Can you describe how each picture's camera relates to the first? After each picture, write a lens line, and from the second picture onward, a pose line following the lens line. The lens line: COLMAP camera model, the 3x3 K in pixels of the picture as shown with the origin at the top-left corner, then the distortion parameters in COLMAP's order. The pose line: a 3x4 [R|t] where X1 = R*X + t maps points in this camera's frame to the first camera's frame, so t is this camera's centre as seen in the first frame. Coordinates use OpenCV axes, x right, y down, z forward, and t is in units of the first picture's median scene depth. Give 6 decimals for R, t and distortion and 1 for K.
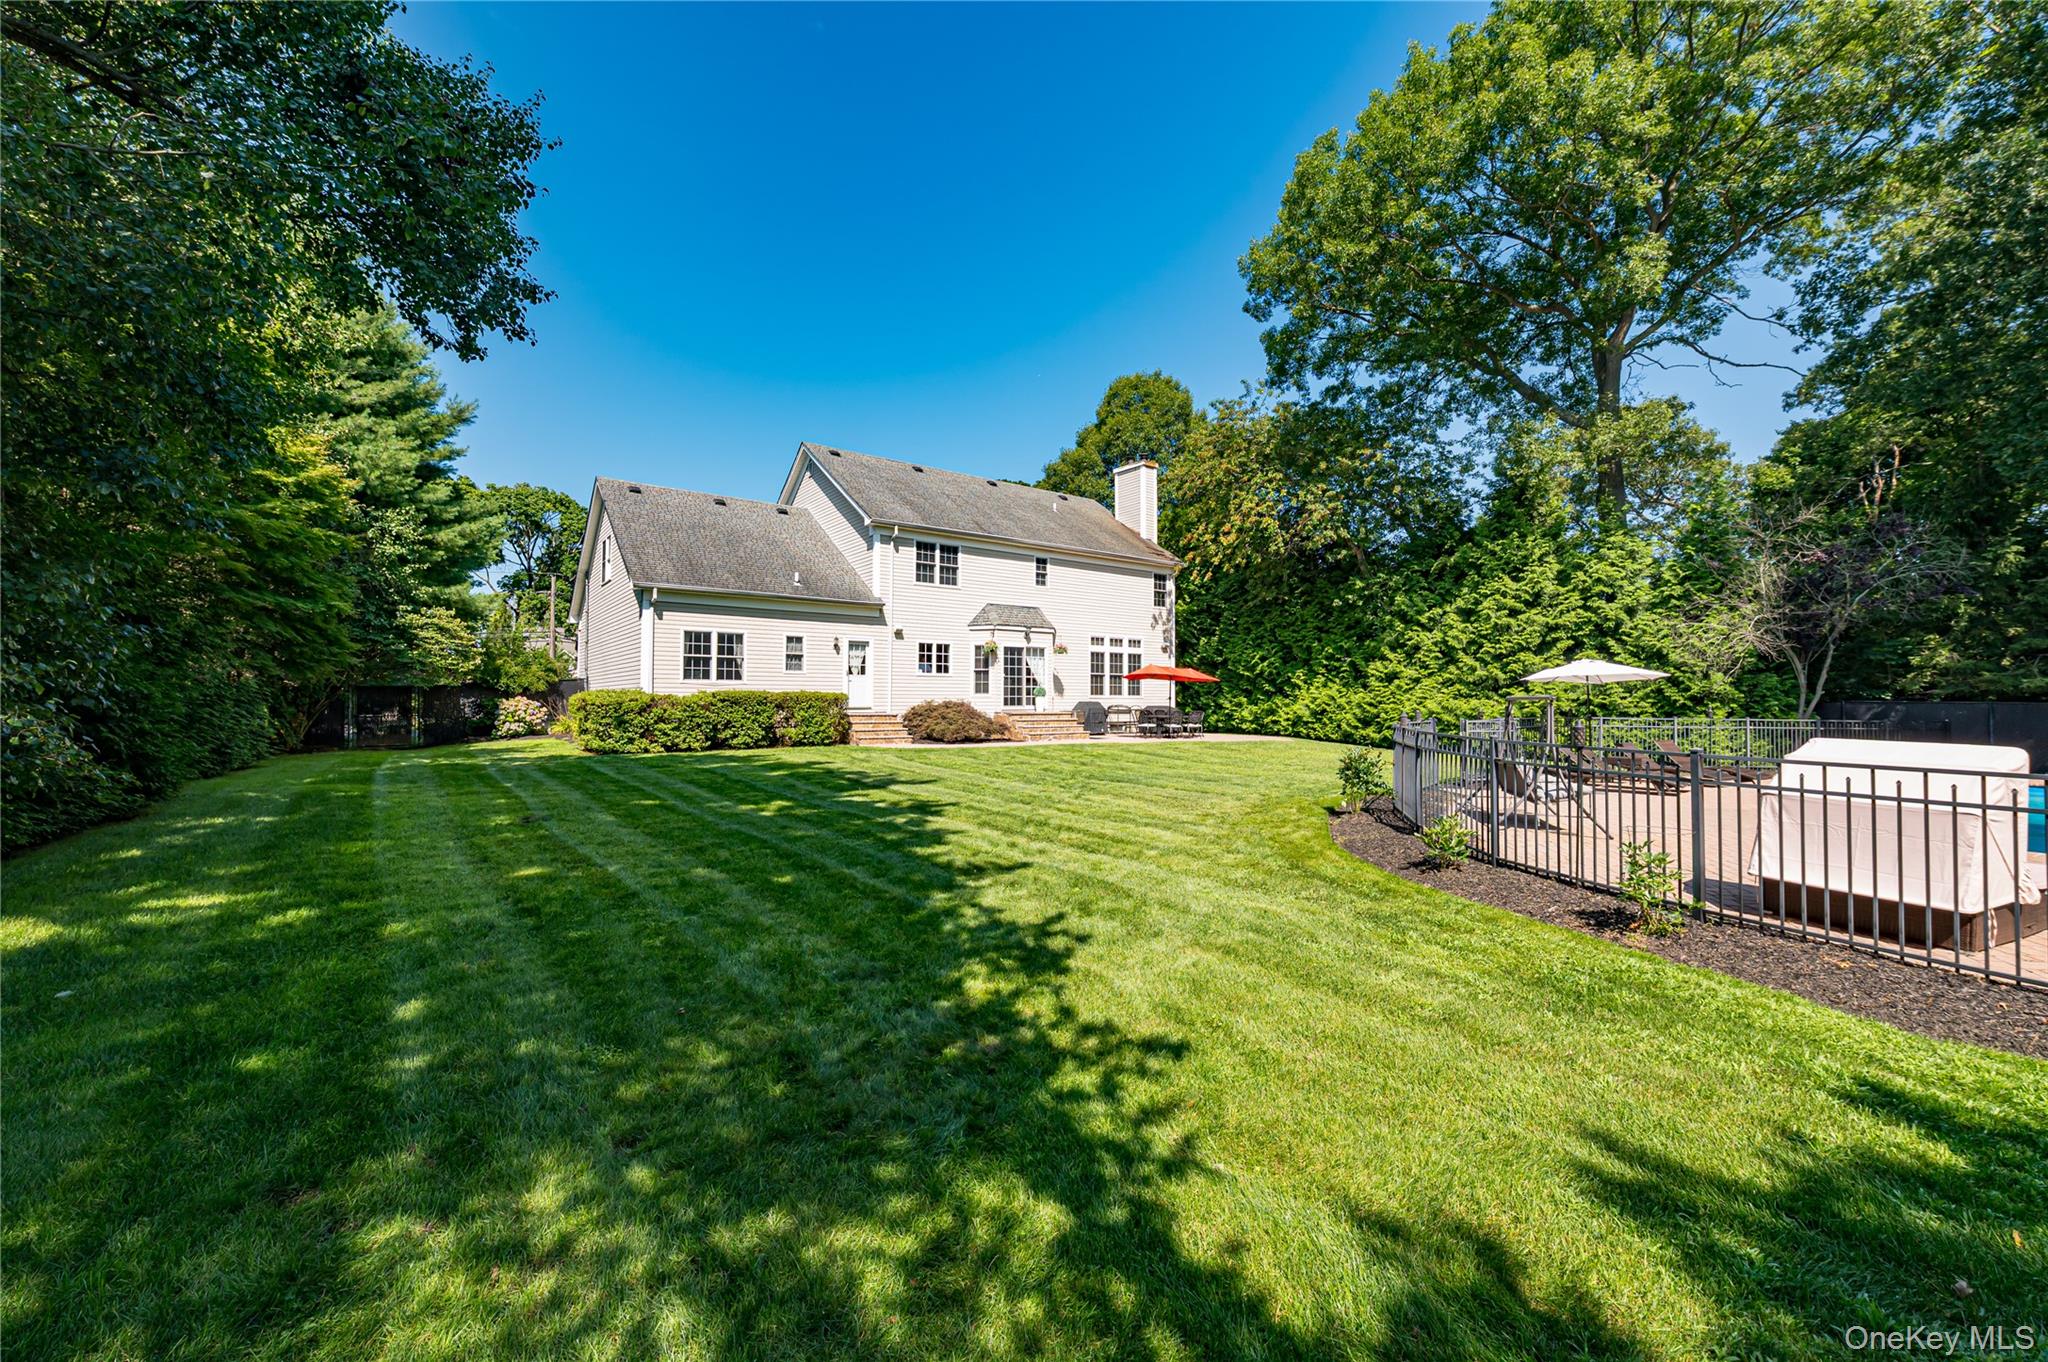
lens RADIAL K [[819.8, 0, 1015.1], [0, 819.8, 681.5], [0, 0, 1]] dist [0.000205, -0.000237]
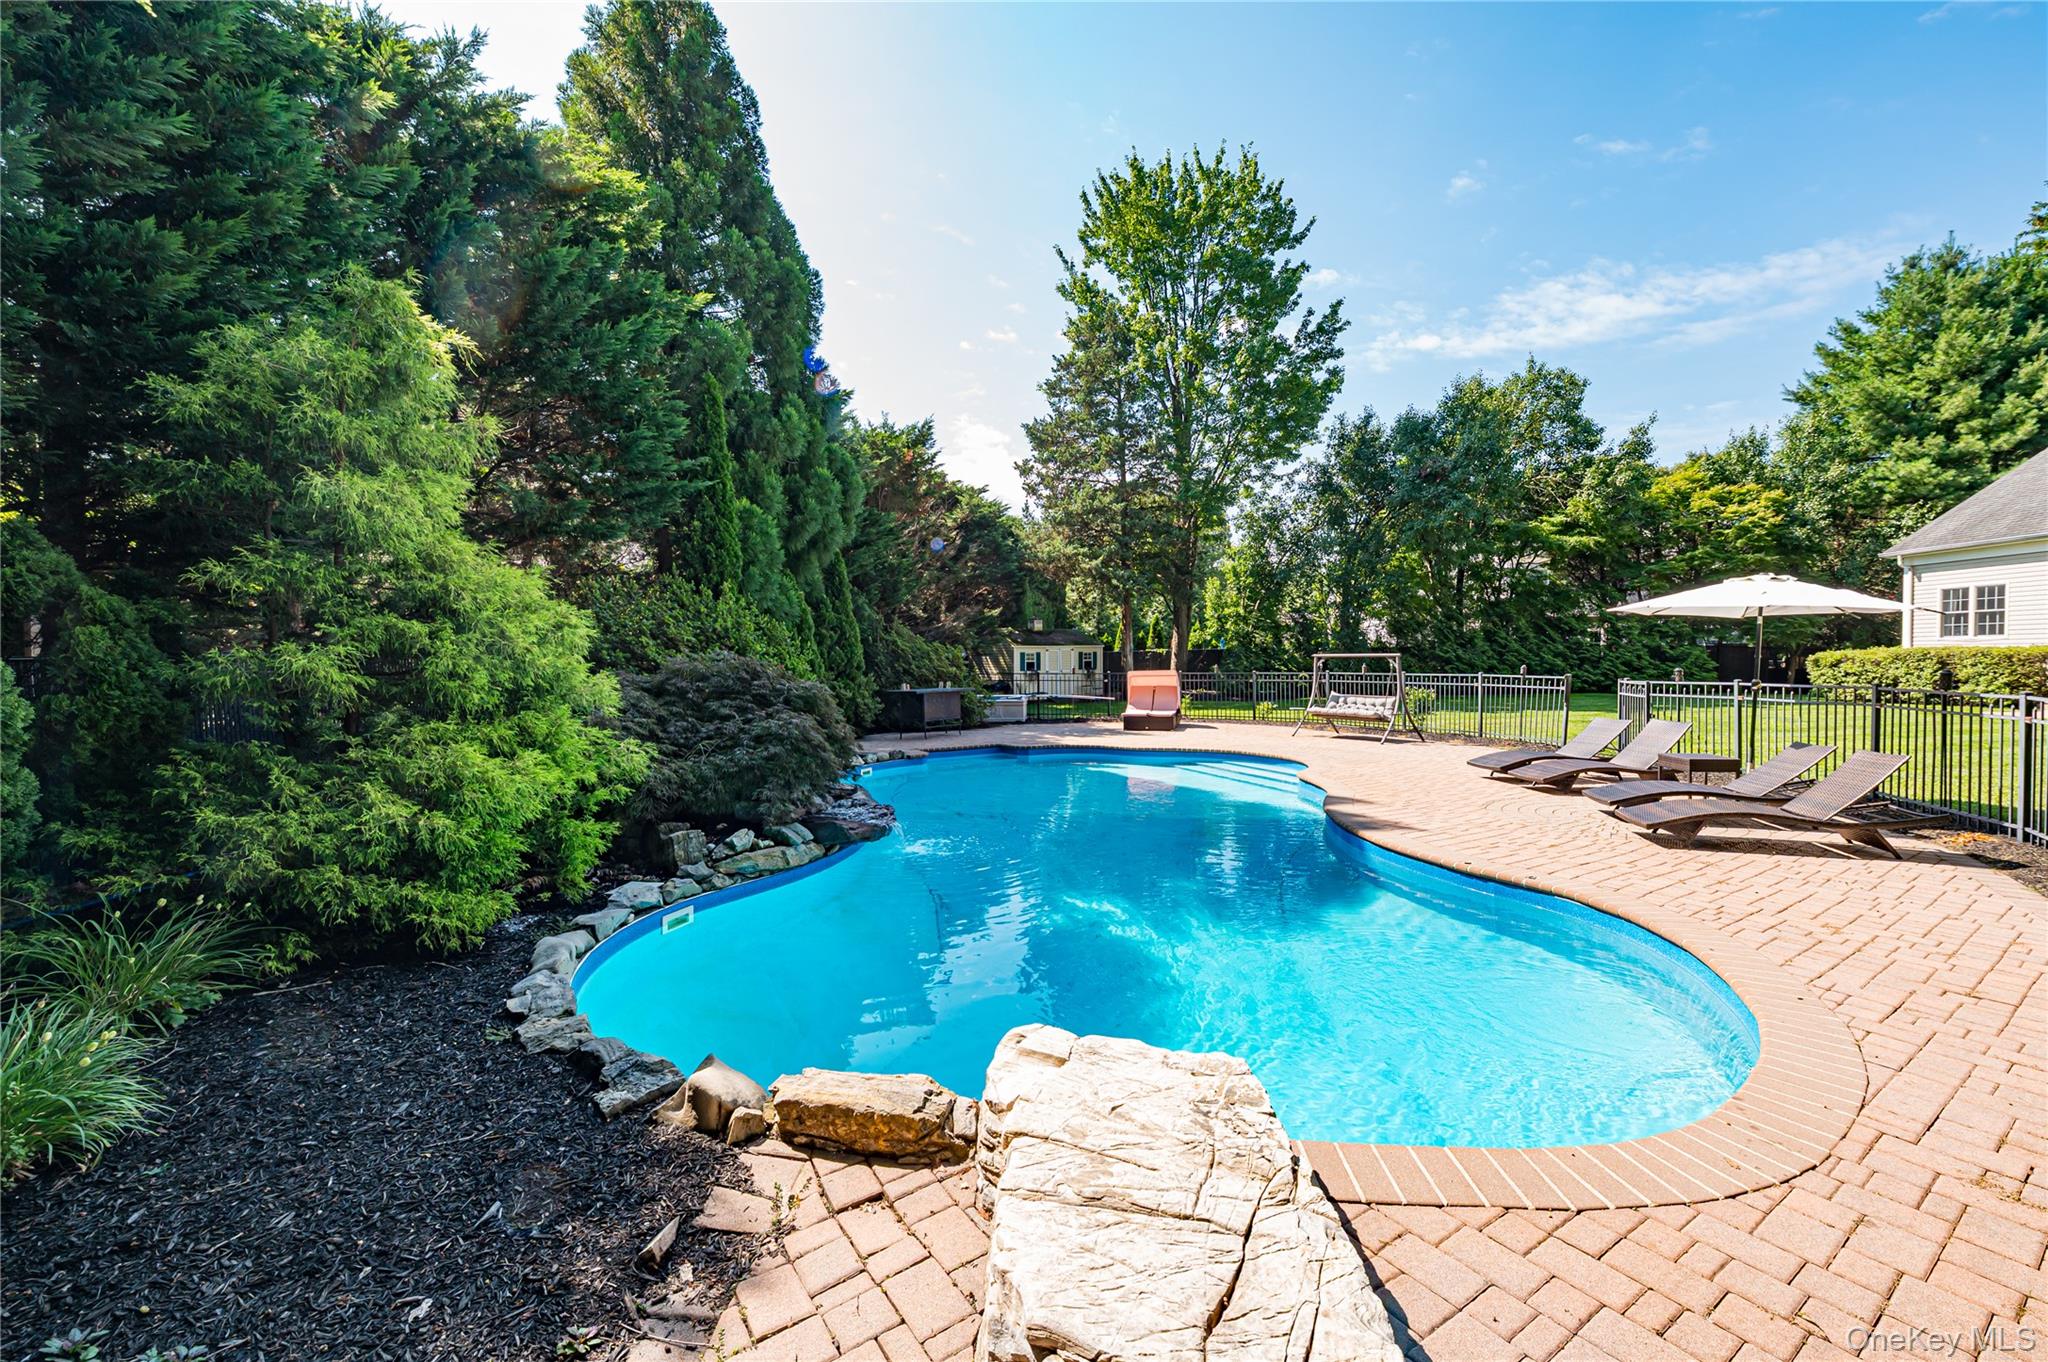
lens RADIAL K [[819.8, 0, 1015.1], [0, 819.8, 681.5], [0, 0, 1]] dist [0.000205, -0.000237]
pose [[-0.634612, 0.017438, -0.772634, 0.924238], [0.021128, 0.999763, 0.005211, 0.019411], [0.772542, -0.013017, -0.634830, 0.610172]]
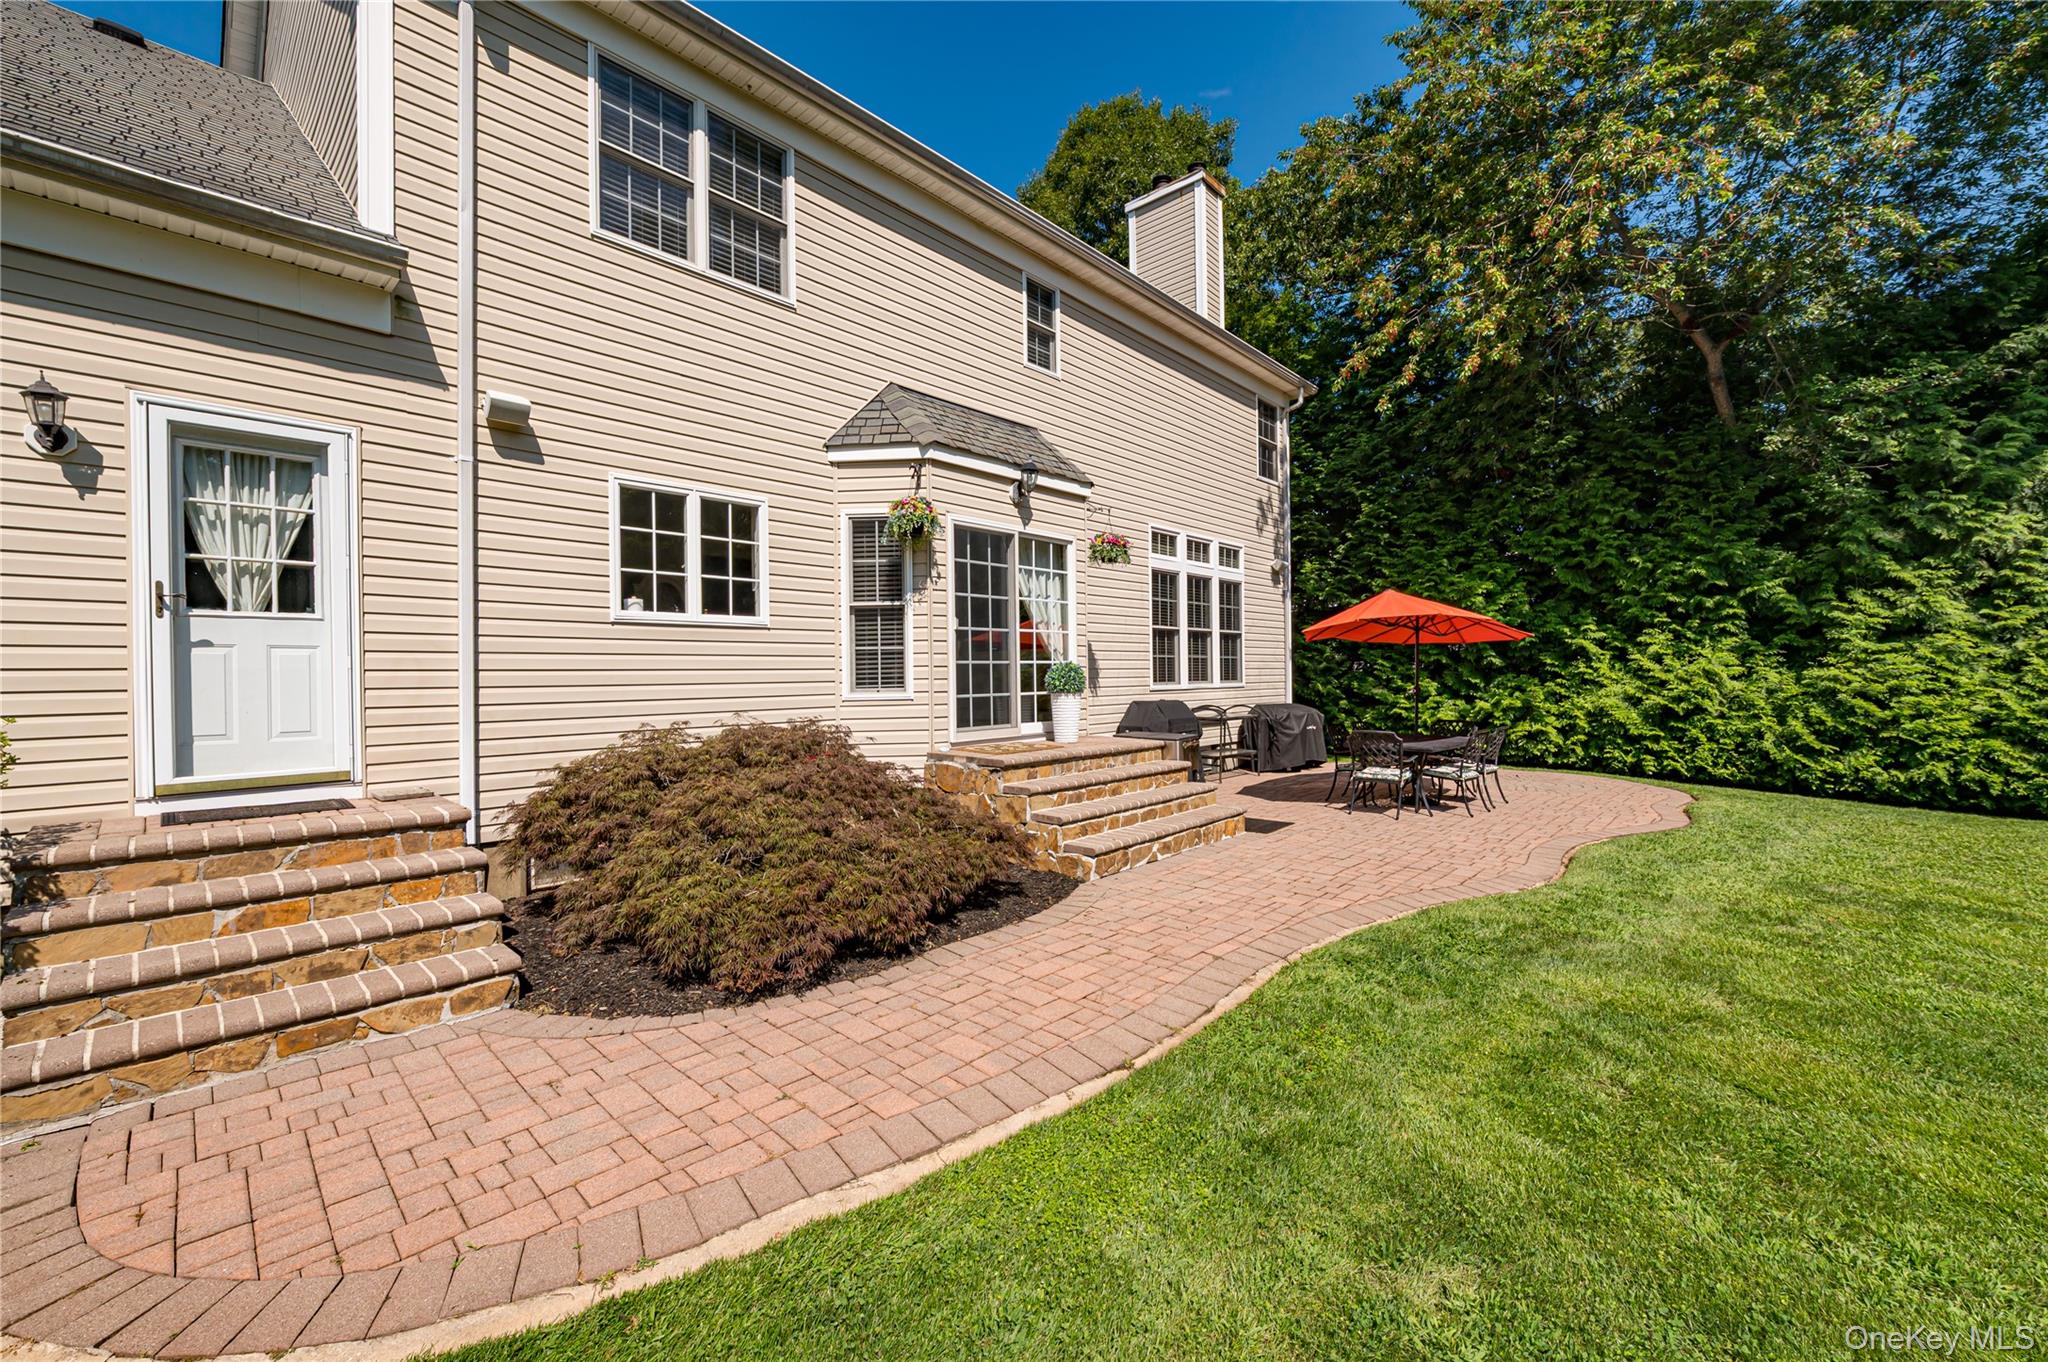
lens RADIAL K [[806.4, 0, 1024.0], [0, 806.4, 681.0], [0, 0, 1]] dist [-0.011539, -0.000146]
pose [[0.979016, -0.017322, 0.203044, -0.048441], [0.011542, 0.999495, 0.029616, 0.004325], [-0.203454, -0.026651, 0.978722, 0.716710]]
